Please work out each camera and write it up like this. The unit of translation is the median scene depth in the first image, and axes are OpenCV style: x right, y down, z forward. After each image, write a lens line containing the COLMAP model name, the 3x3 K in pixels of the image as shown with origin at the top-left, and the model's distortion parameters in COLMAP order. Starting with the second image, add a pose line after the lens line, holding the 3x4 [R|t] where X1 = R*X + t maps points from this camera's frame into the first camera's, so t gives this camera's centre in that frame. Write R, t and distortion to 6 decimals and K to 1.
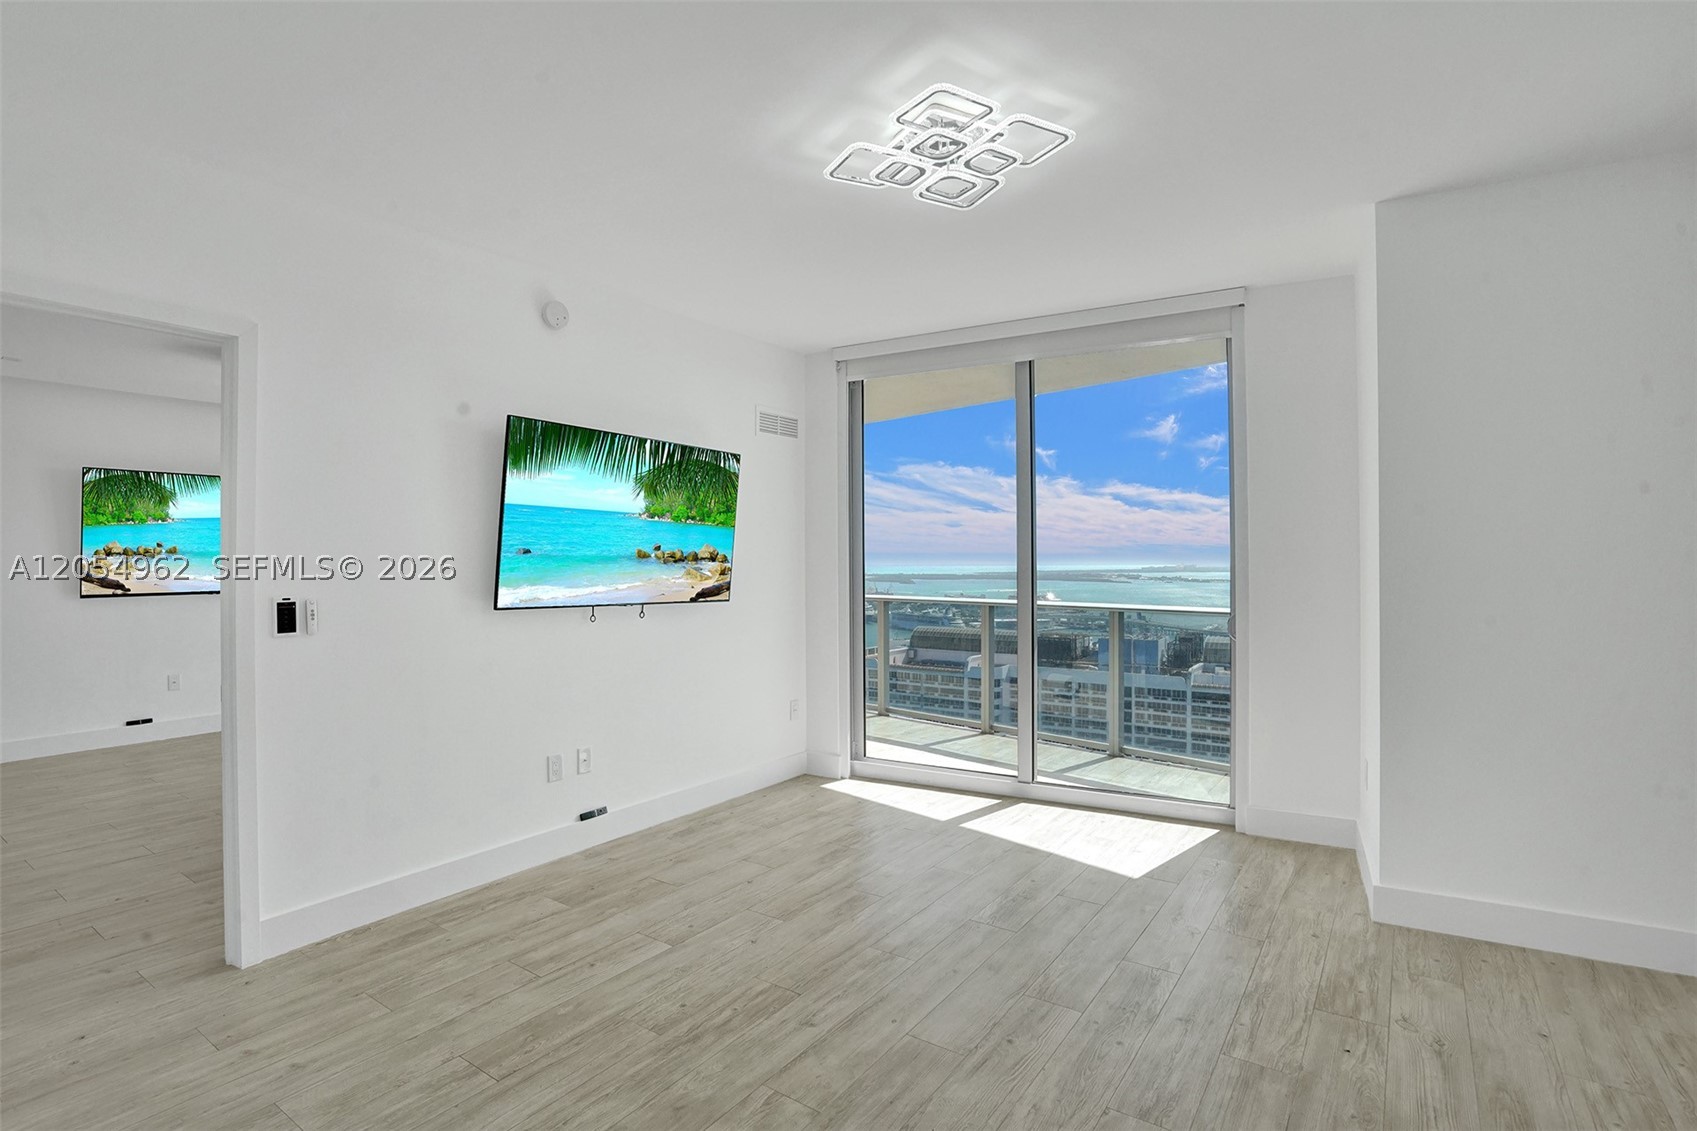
lens RADIAL K [[824.9, 0, 845.2], [0, 824.9, 554.0], [0, 0, 1]] dist [-0.021523, 0.002960]
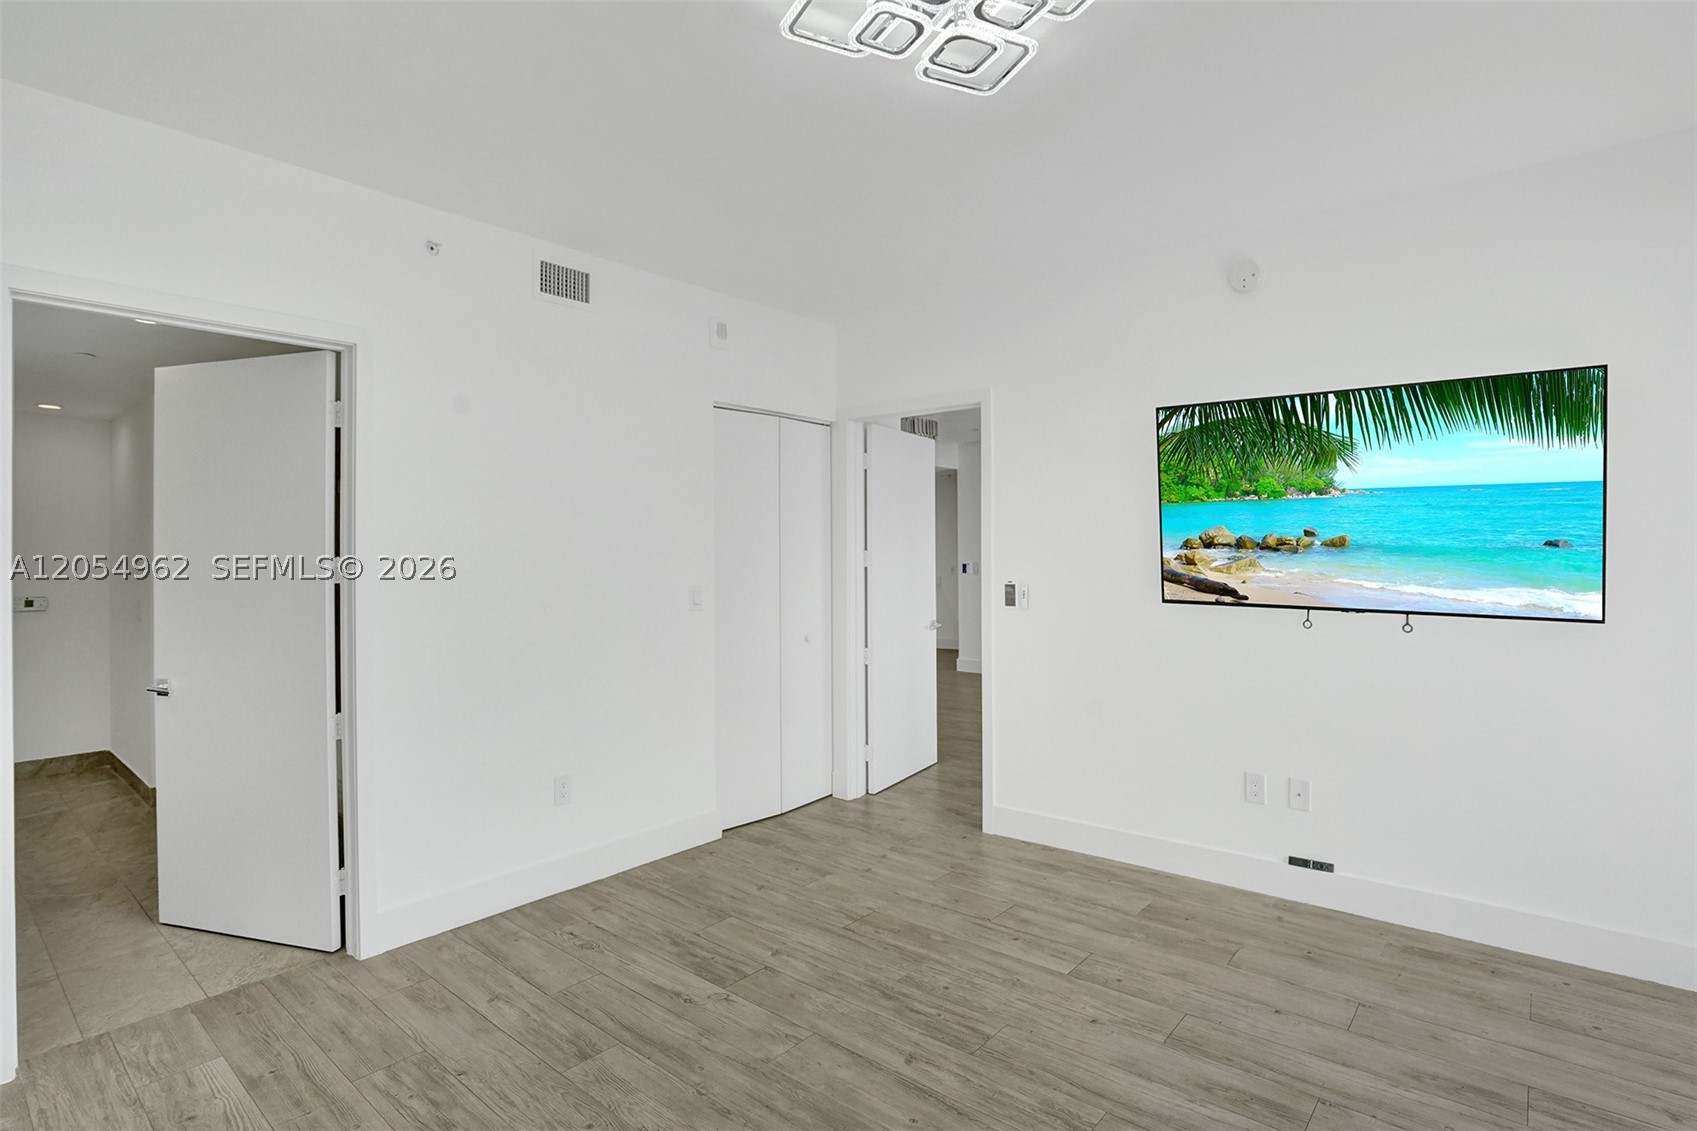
lens RADIAL K [[824.9, 0, 837.1], [0, 824.9, 536.5], [0, 0, 1]] dist [-0.021523, 0.002960]
pose [[-0.086826, -0.017673, -0.996067, 0.804738], [0.021845, 0.999568, -0.019640, -0.002948], [0.995984, -0.023465, -0.086402, 0.904684]]
